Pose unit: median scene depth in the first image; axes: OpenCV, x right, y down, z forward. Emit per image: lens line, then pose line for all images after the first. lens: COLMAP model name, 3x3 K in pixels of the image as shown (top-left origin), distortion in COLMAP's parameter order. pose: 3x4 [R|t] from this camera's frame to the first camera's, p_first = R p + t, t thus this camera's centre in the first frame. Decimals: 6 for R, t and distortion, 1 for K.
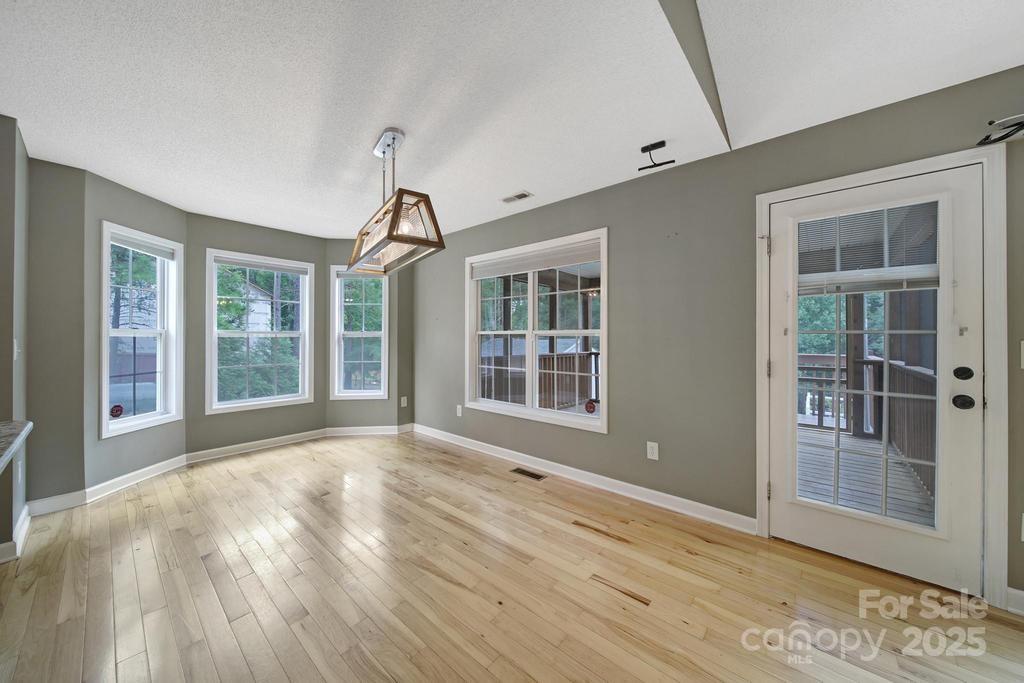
lens RADIAL K [[360.4, 0, 512.8], [0, 360.4, 335.8], [0, 0, 1]] dist [0.001234, -0.001038]
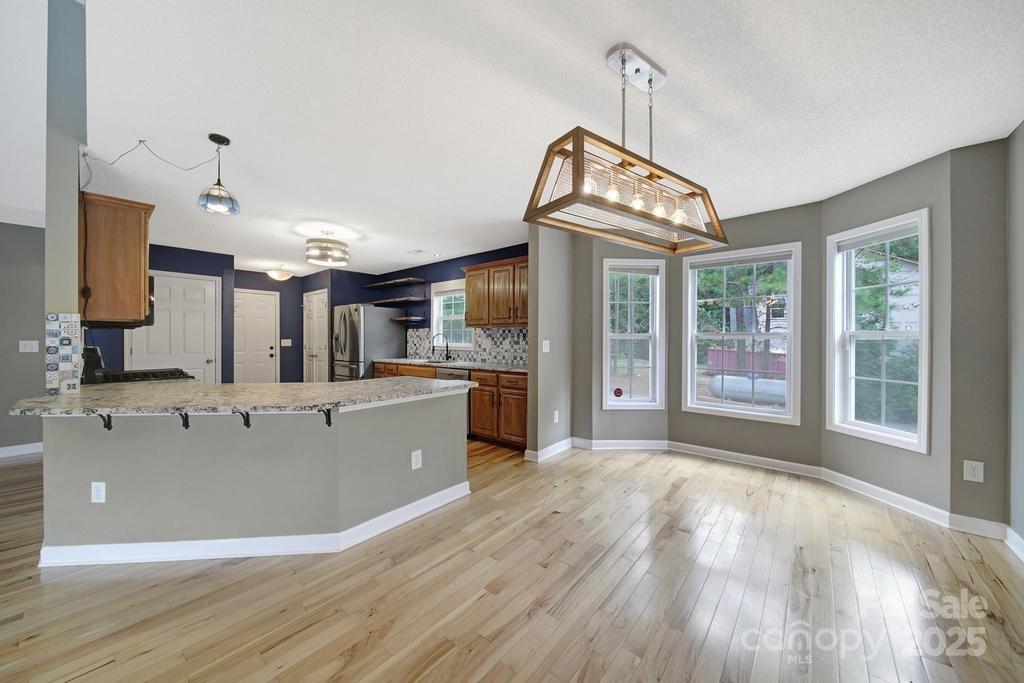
lens RADIAL K [[360.4, 0, 511.8], [0, 360.4, 340.8], [0, 0, 1]] dist [0.001234, -0.001038]
pose [[0.008492, 0.004865, -0.999952, 0.217228], [0.003009, 0.999984, 0.004891, 0.000974], [0.999959, -0.003051, 0.008477, 0.440921]]
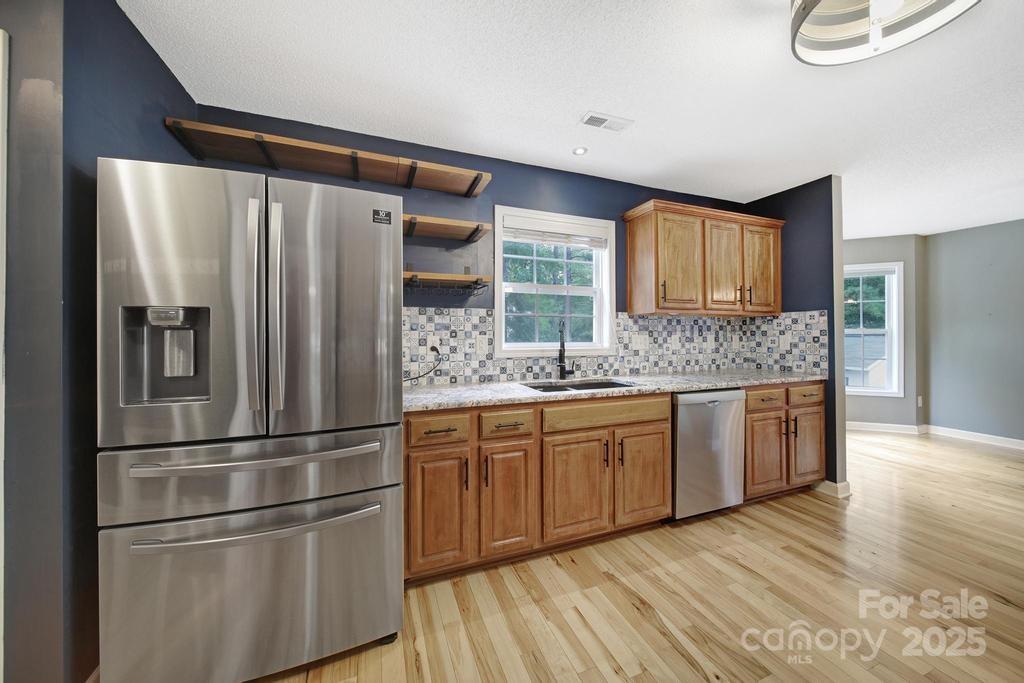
lens RADIAL K [[360.4, 0, 510.9], [0, 360.4, 331.7], [0, 0, 1]] dist [0.001234, -0.001038]
pose [[0.878321, -0.001280, -0.478069, -0.956335], [0.001008, 0.999999, -0.000827, -0.003877], [0.478069, 0.000244, 0.878322, -0.434102]]
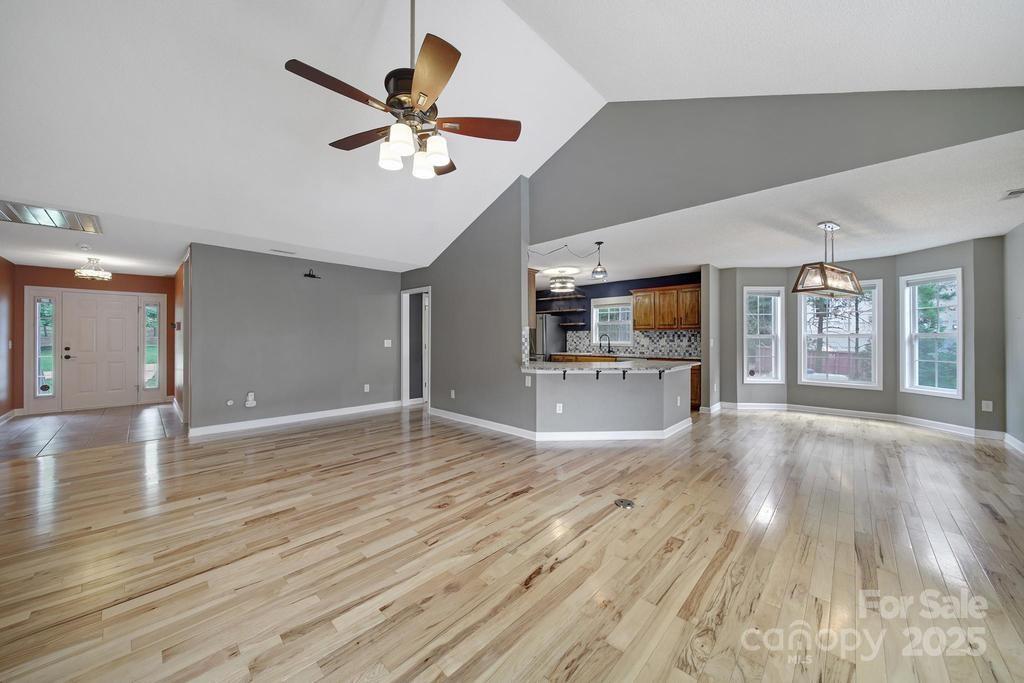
lens RADIAL K [[360.4, 0, 512.6], [0, 360.4, 337.3], [0, 0, 1]] dist [0.001234, -0.001038]
pose [[-0.048522, -0.002949, -0.998818, 0.843929], [0.005600, 0.999979, -0.003224, -0.002715], [0.998806, -0.005750, -0.048505, -0.239569]]
